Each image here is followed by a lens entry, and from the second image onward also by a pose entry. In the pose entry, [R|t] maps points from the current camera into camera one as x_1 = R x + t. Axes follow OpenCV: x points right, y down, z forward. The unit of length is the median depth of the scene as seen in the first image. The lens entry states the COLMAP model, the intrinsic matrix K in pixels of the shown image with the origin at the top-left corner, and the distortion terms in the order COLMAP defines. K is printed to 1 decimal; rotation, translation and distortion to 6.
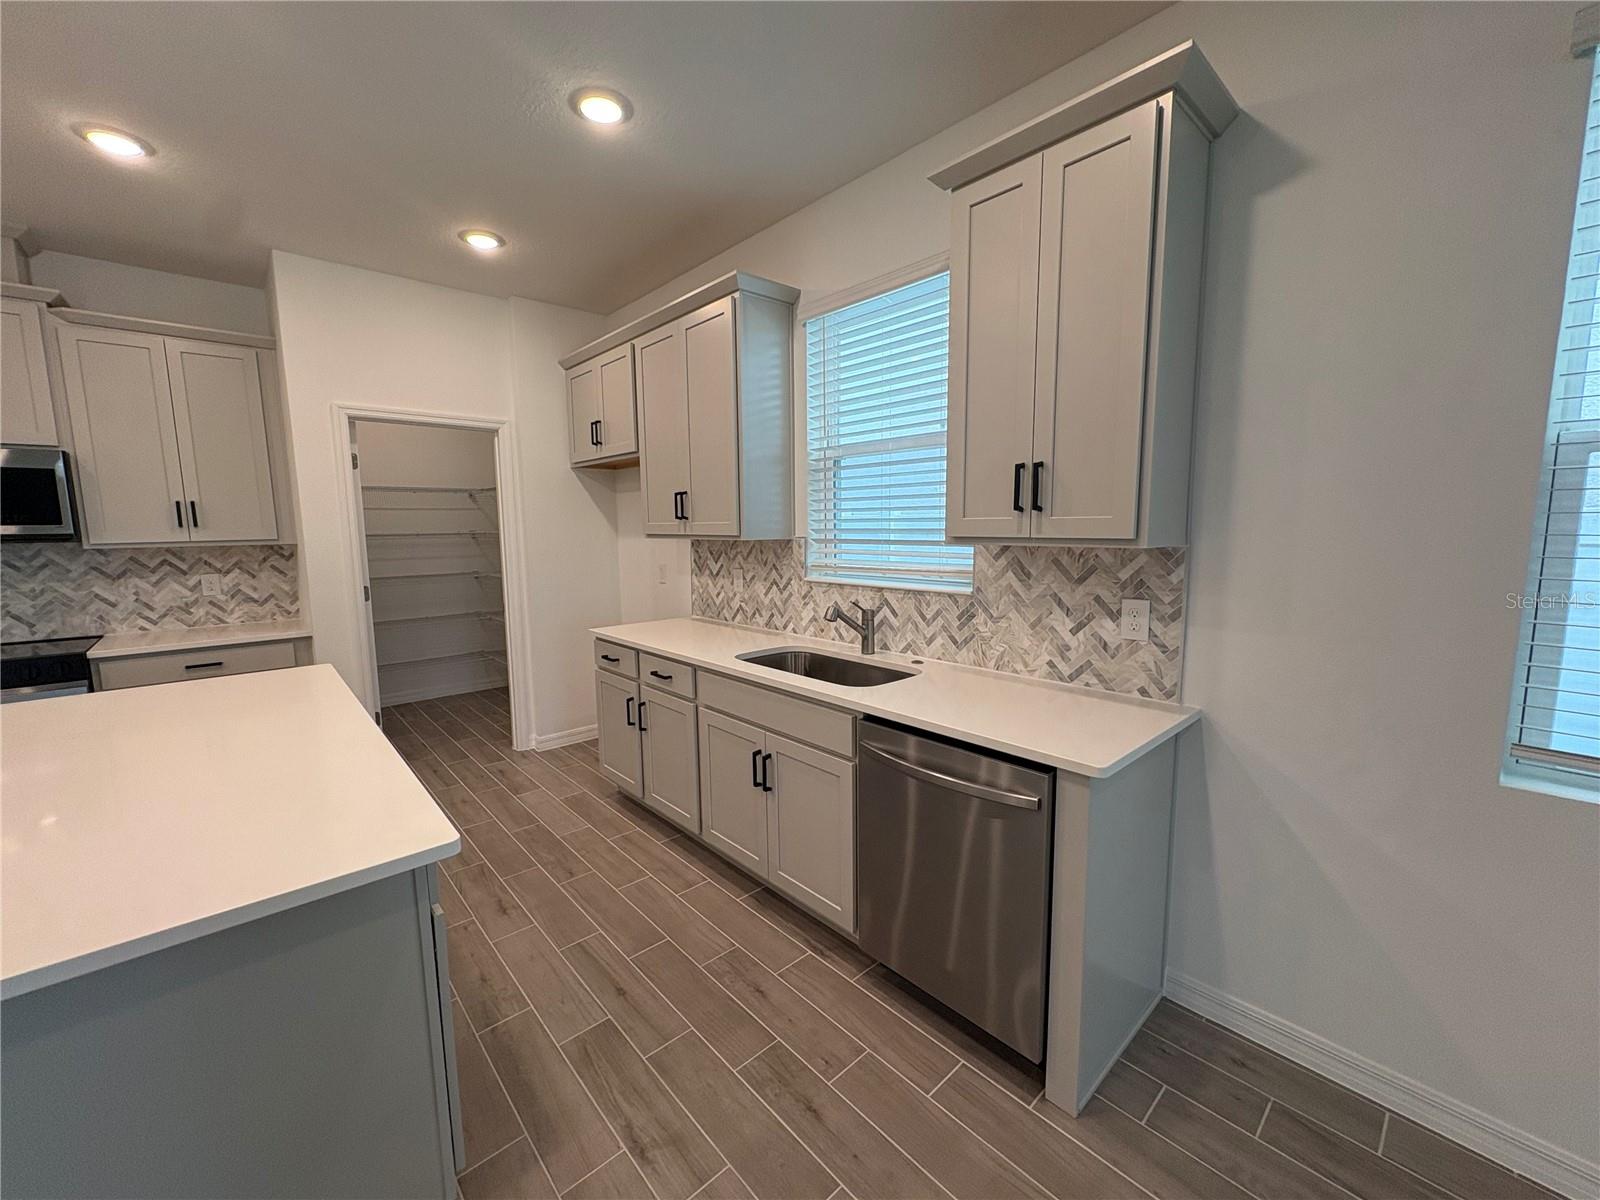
lens RADIAL K [[638.0, 0, 800.1], [0, 638.0, 598.8], [0, 0, 1]] dist [0.001436, -0.000420]
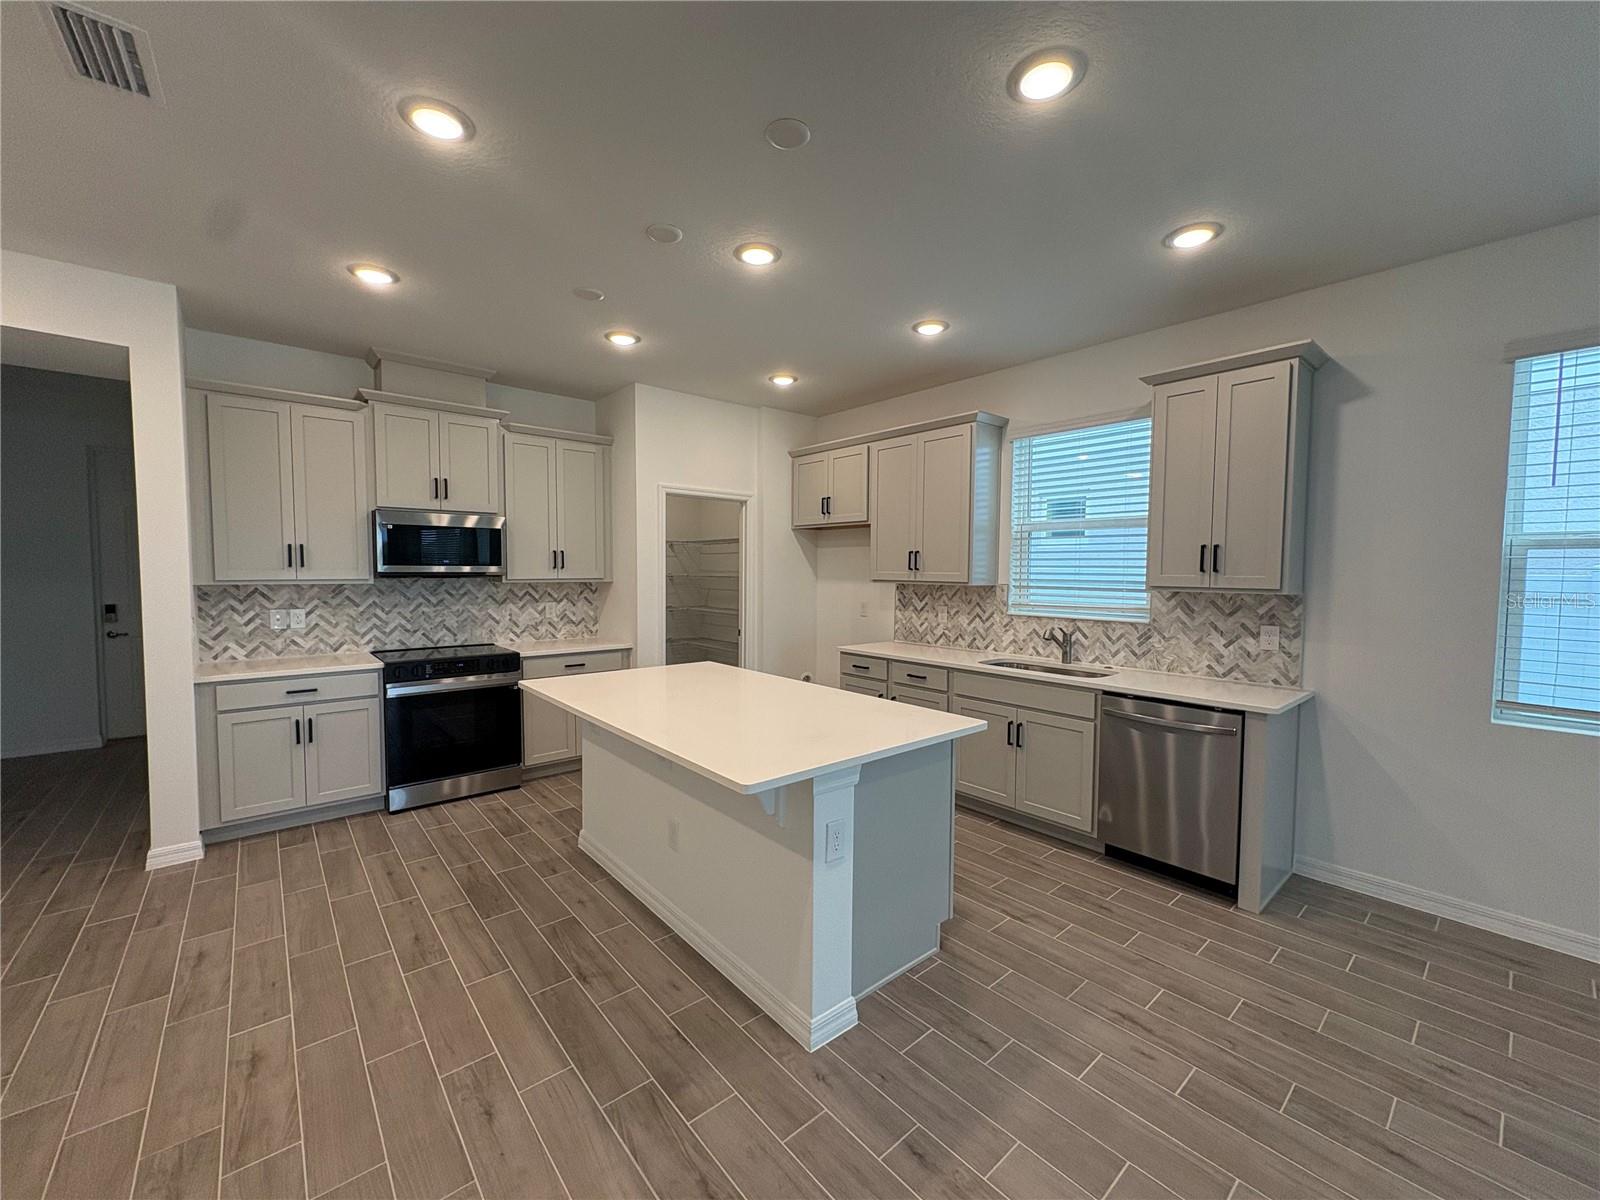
lens RADIAL K [[638.0, 0, 799.4], [0, 638.0, 598.9], [0, 0, 1]] dist [0.001436, -0.000420]
pose [[0.999411, 0.020048, -0.027864, -0.417244], [-0.021966, 0.997282, -0.070330, 0.048094], [0.026378, 0.070901, 0.997135, -0.444727]]
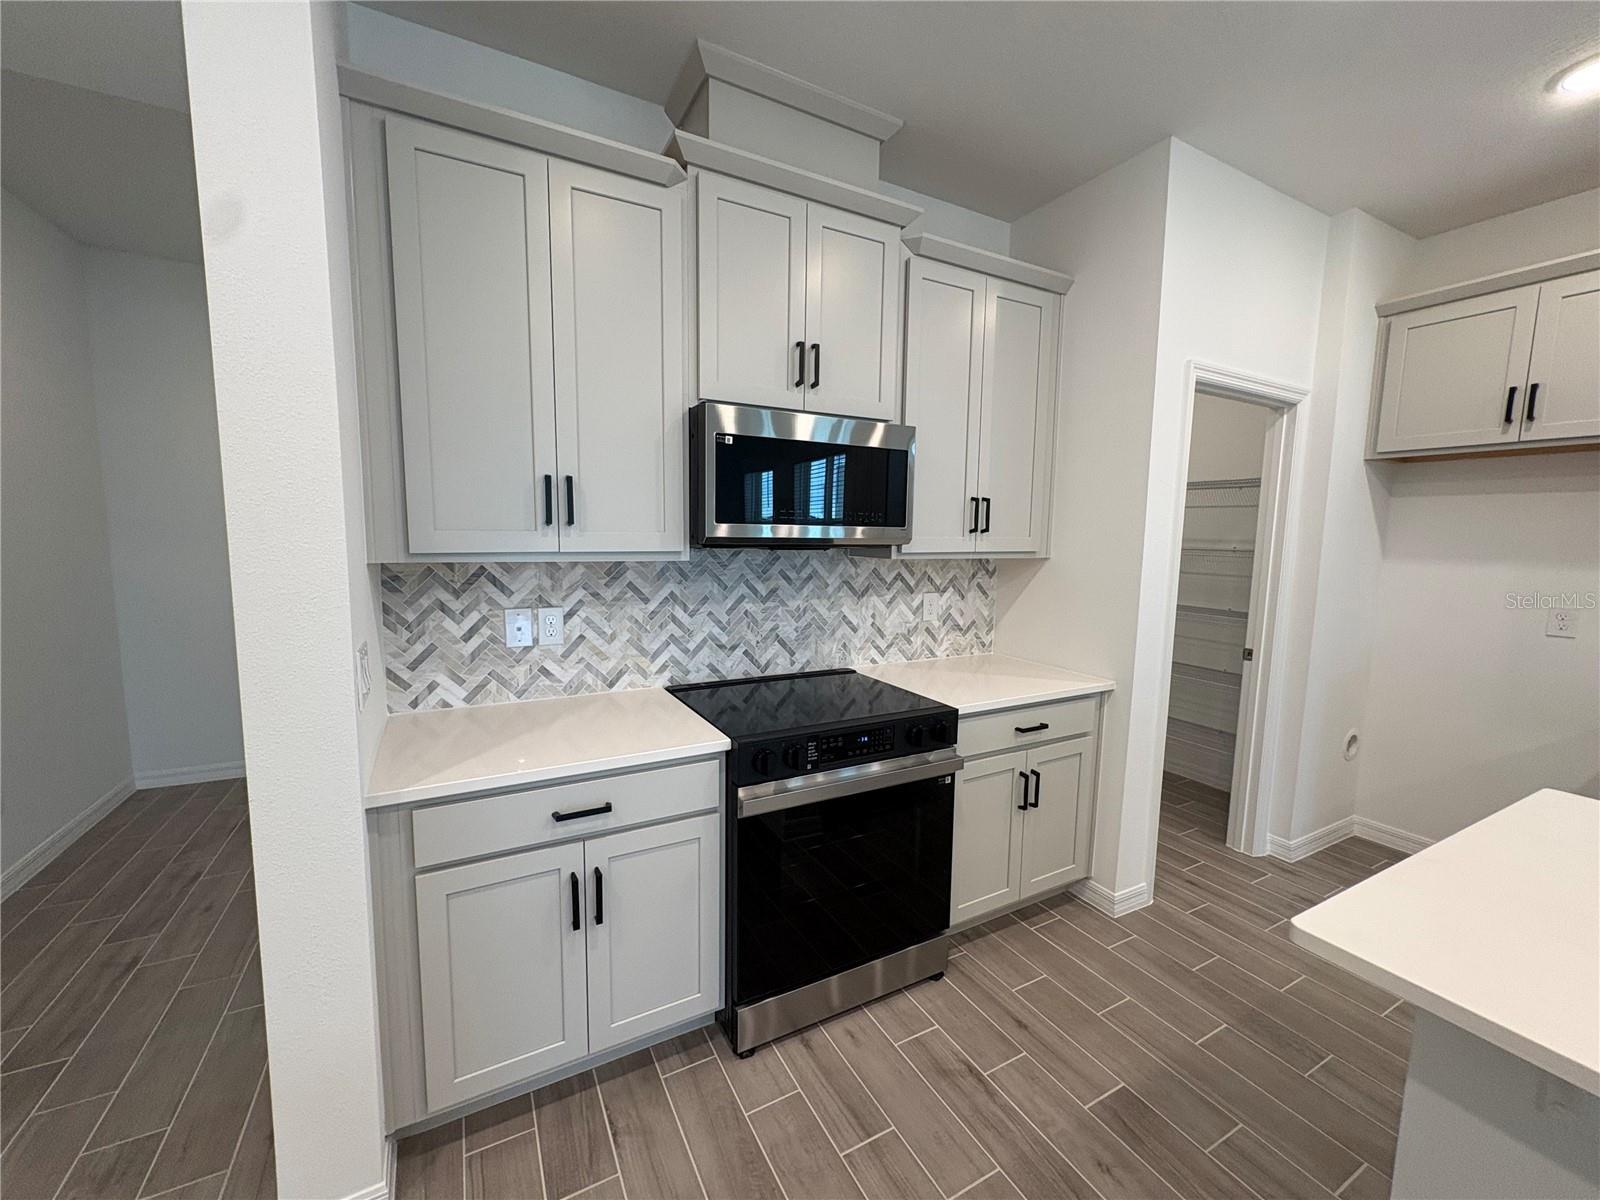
lens RADIAL K [[638.0, 0, 799.3], [0, 638.0, 599.5], [0, 0, 1]] dist [0.001436, -0.000420]
pose [[0.970467, 0.052927, -0.235355, -1.082287], [-0.055551, 0.998446, -0.004527, -0.022374], [0.234749, 0.017468, 0.971899, 0.256299]]
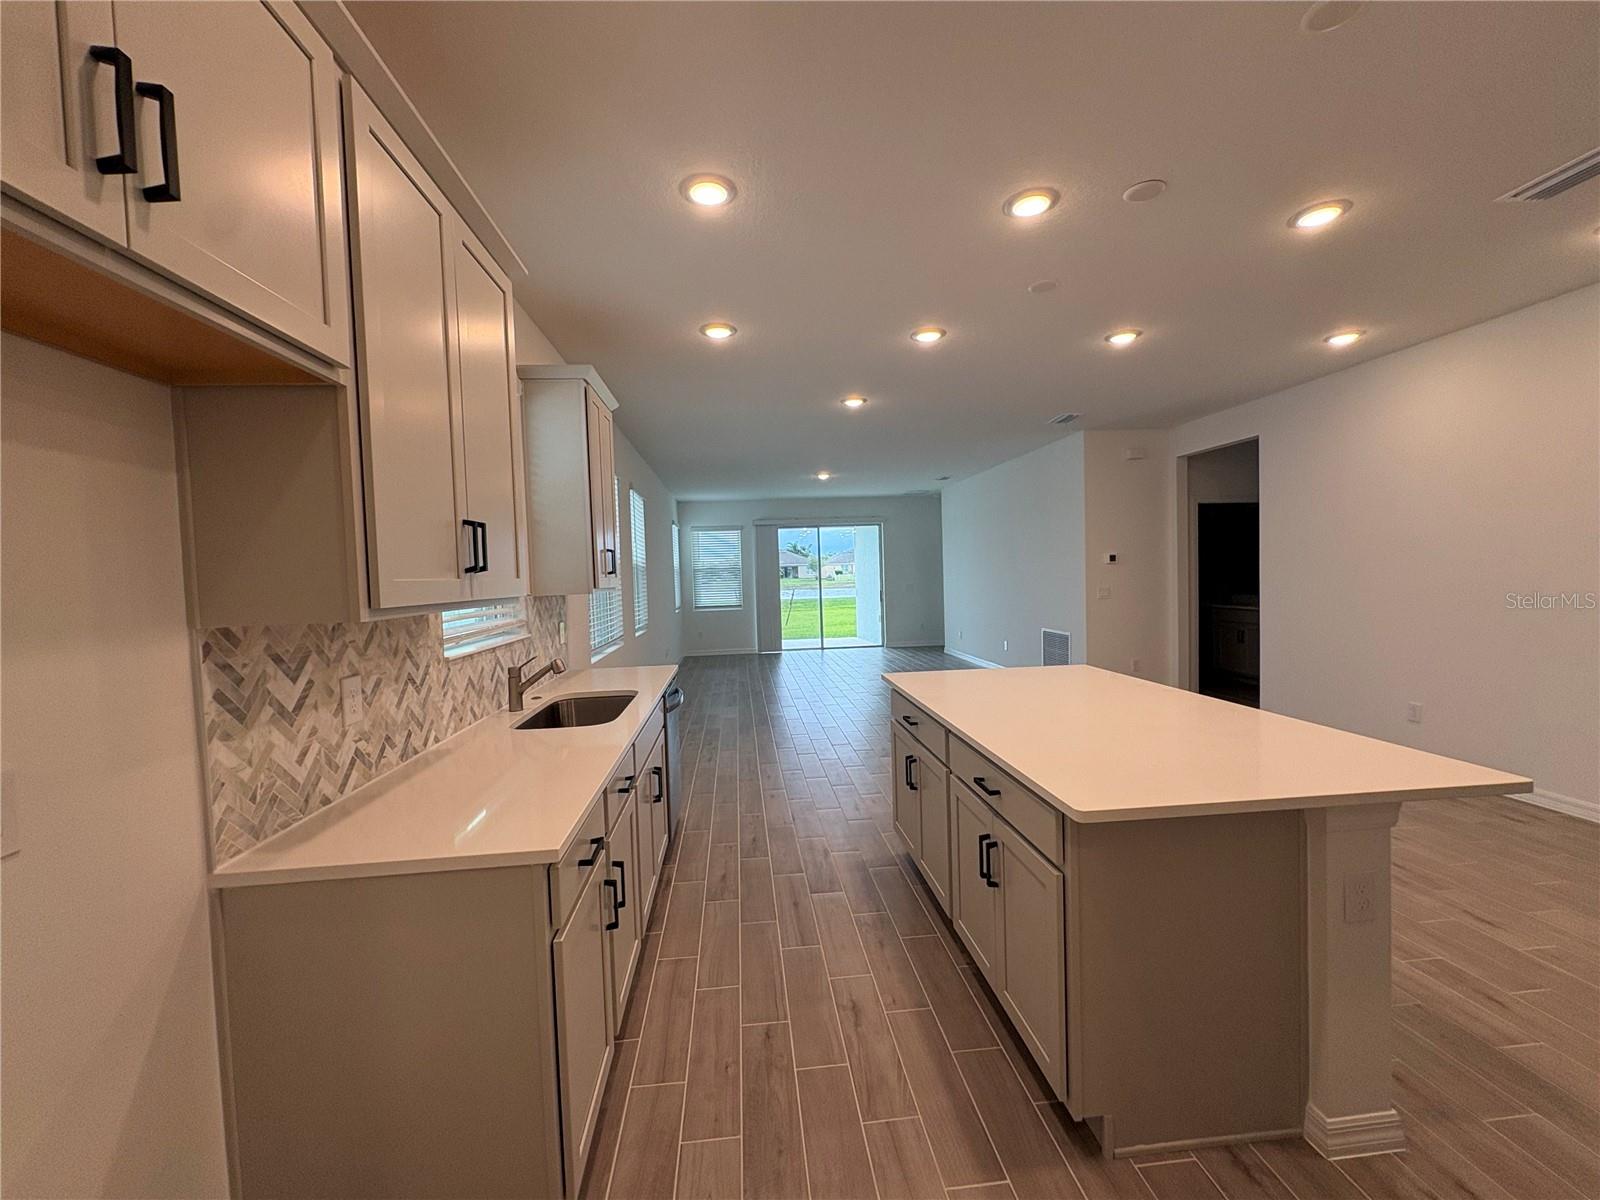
lens RADIAL K [[638.0, 0, 802.3], [0, 638.0, 601.4], [0, 0, 1]] dist [0.001436, -0.000420]
pose [[-0.805967, 0.012088, 0.591837, -0.750501], [0.110955, 0.985157, 0.130978, -0.145751], [-0.581469, 0.171231, -0.795345, 1.324527]]
